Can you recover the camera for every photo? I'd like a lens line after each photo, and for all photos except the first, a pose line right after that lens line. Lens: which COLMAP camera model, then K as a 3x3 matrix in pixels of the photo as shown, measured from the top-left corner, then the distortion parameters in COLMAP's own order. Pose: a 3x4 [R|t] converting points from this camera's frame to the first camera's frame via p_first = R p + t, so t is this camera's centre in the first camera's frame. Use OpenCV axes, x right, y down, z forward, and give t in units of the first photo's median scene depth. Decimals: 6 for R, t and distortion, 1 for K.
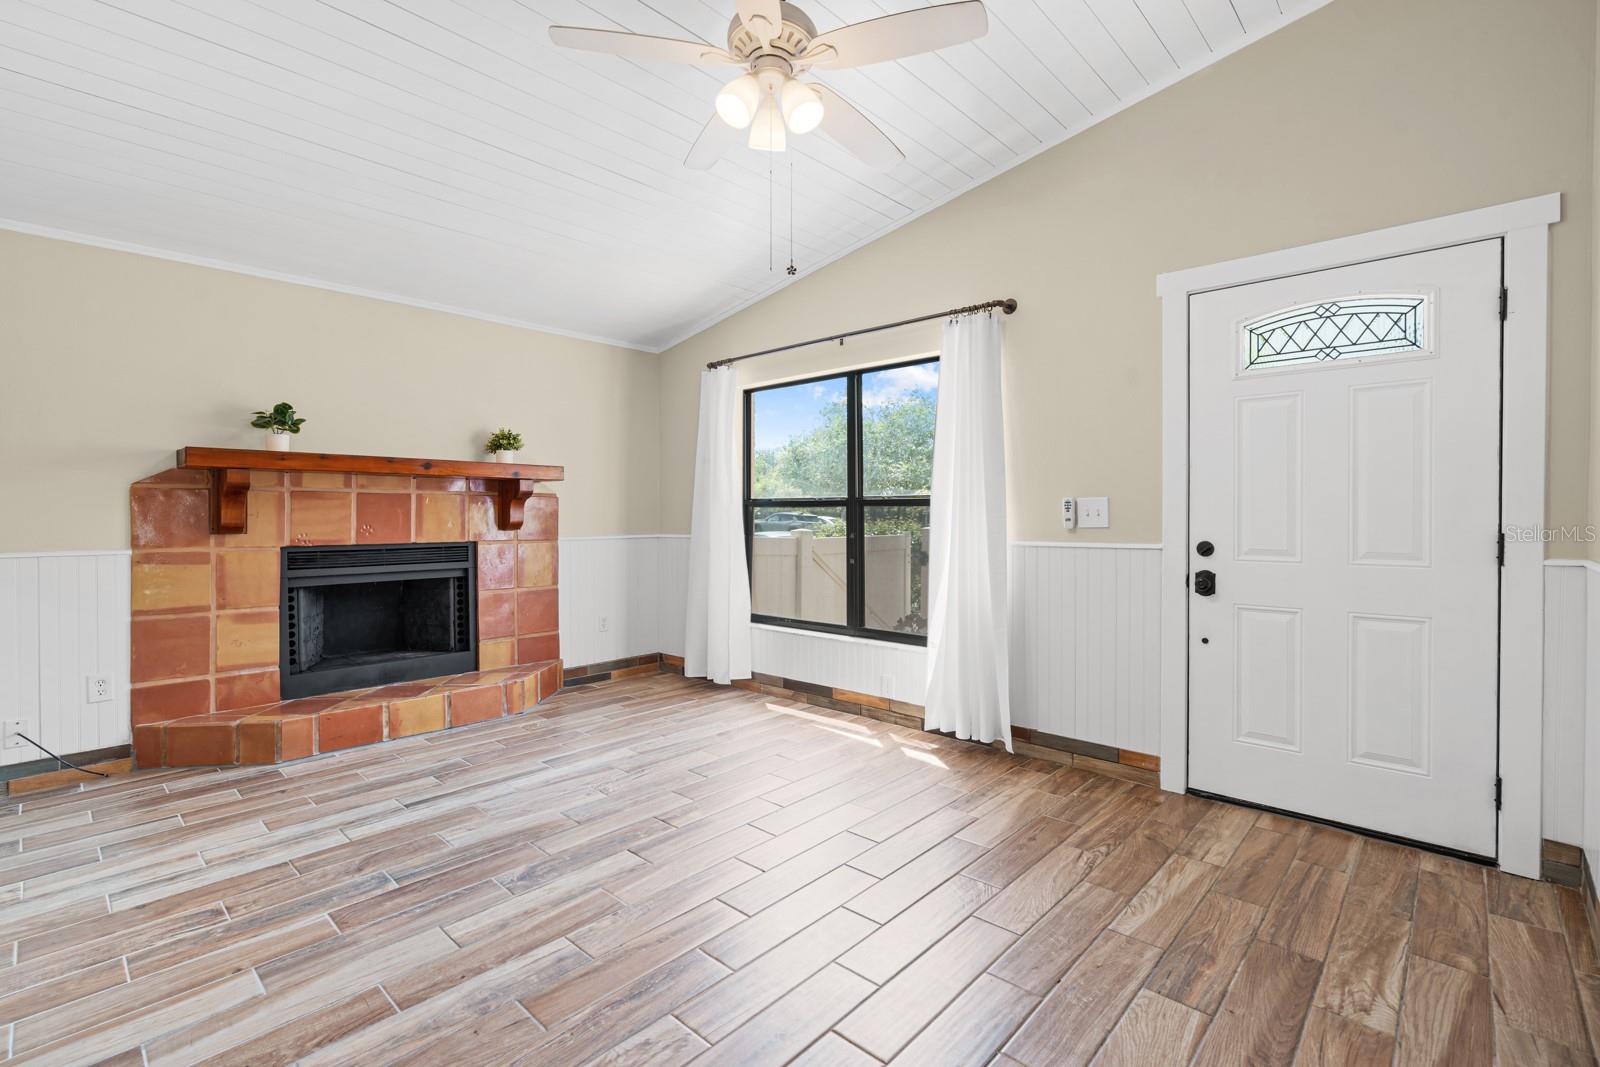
lens RADIAL K [[726.7, 0, 785.5], [0, 726.7, 512.9], [0, 0, 1]] dist [-0.010095, 0.000355]
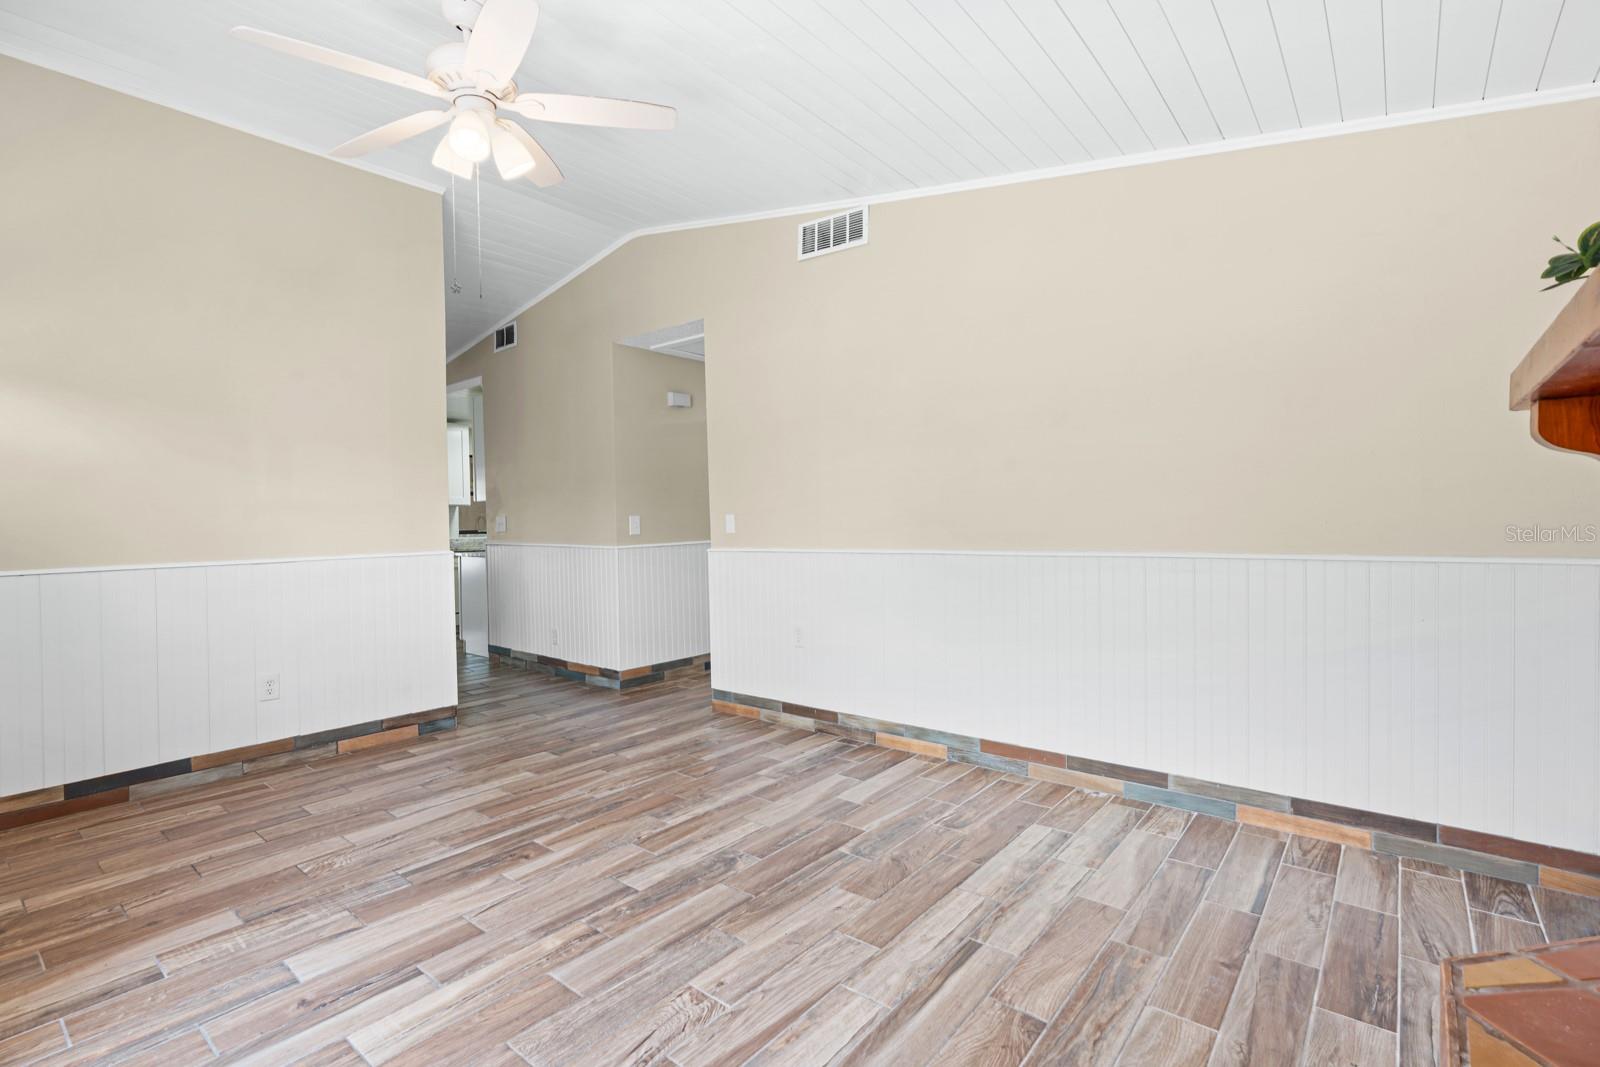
lens RADIAL K [[721.1, 0, 801.7], [0, 721.1, 529.3], [0, 0, 1]] dist [-0.006177, 0.001464]
pose [[-0.995594, 0.024186, -0.090599, -0.252604], [0.022966, 0.999631, 0.014484, -0.002414], [0.090916, 0.012340, -0.995782, 1.377949]]
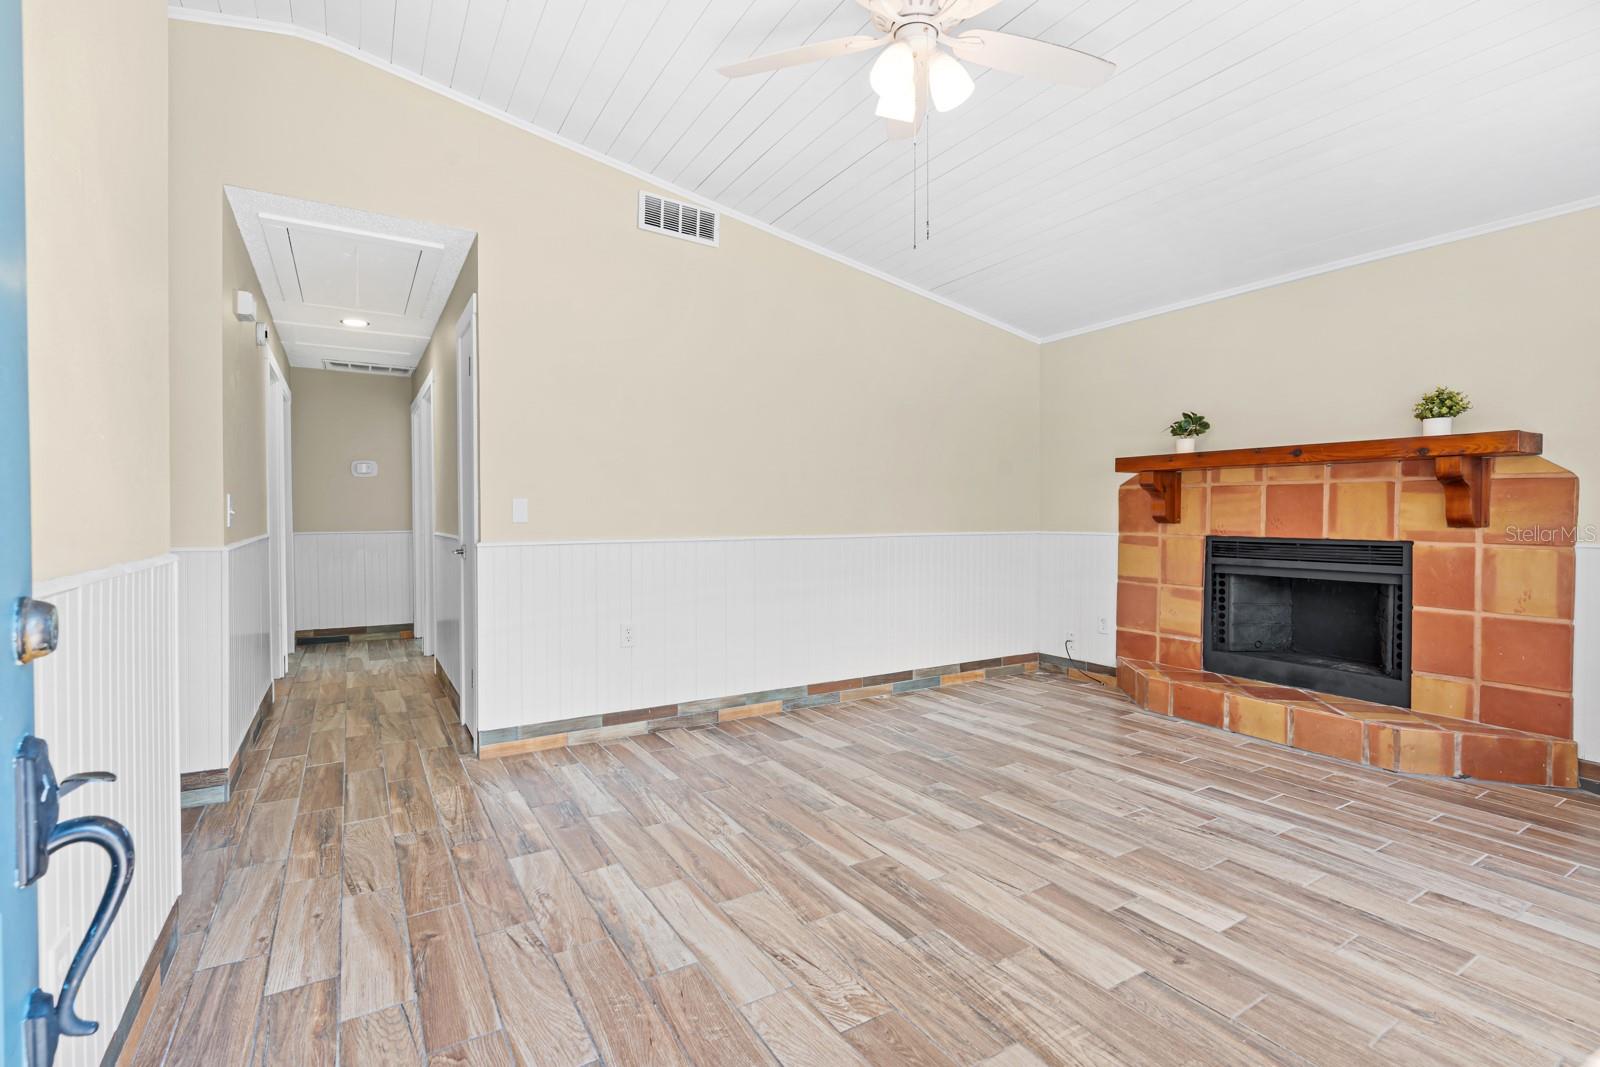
lens RADIAL K [[726.7, 0, 785.5], [0, 726.7, 512.9], [0, 0, 1]] dist [-0.010095, 0.000355]
pose [[-0.266058, 0.001832, -0.963955, 0.624967], [0.002826, 0.999995, 0.001121, 0.008444], [0.963953, -0.002426, -0.266062, 0.717438]]
